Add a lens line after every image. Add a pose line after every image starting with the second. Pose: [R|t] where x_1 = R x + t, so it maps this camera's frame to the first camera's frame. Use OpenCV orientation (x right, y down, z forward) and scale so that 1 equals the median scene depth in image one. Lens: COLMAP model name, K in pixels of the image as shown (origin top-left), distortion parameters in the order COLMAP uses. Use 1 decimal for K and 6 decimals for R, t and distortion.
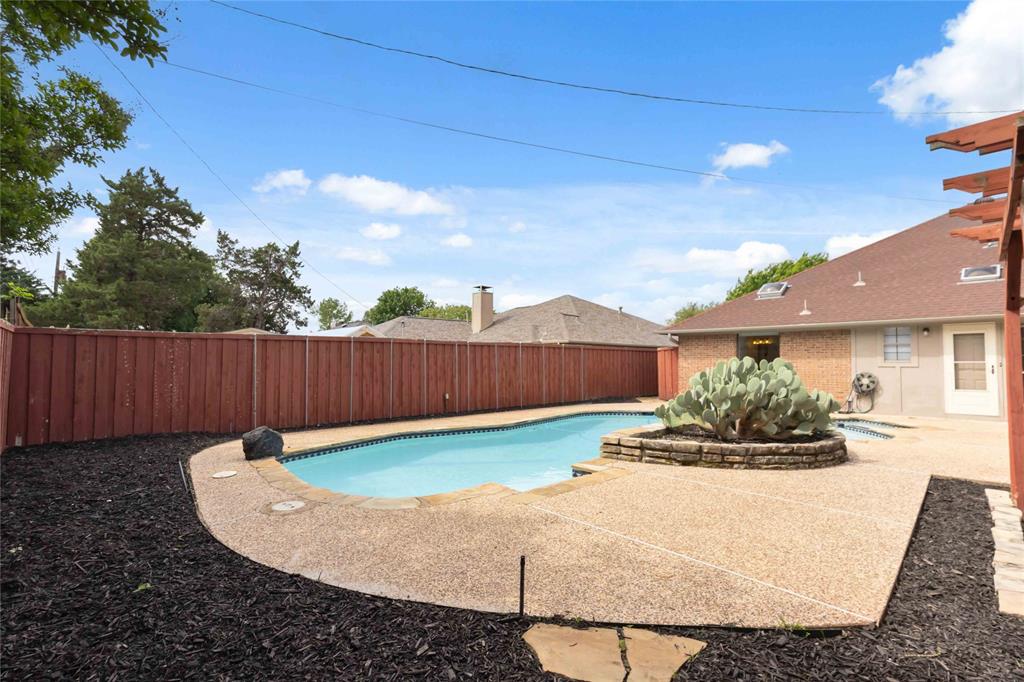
lens RADIAL K [[479.7, 0, 512.0], [0, 479.7, 341.0], [0, 0, 1]] dist [0.000497, 0.000772]
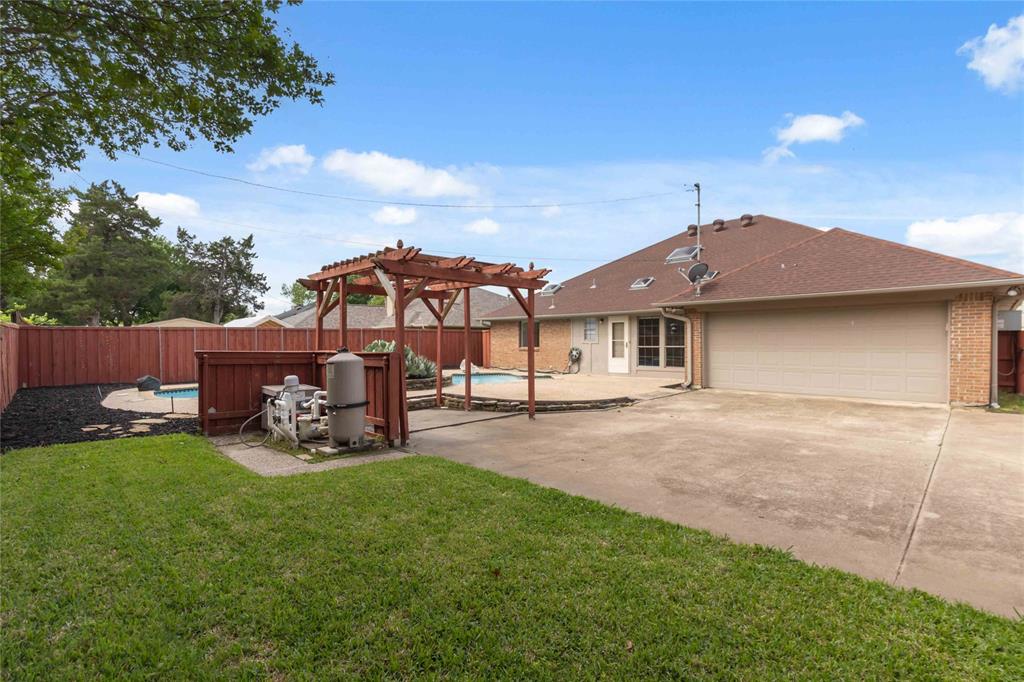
lens RADIAL K [[479.7, 0, 512.0], [0, 479.7, 341.0], [0, 0, 1]] dist [0.000497, 0.000772]
pose [[0.999816, -0.005863, 0.018258, 0.240225], [0.004964, 0.998793, 0.048857, -0.014506], [-0.018523, -0.048757, 0.998639, -0.255918]]
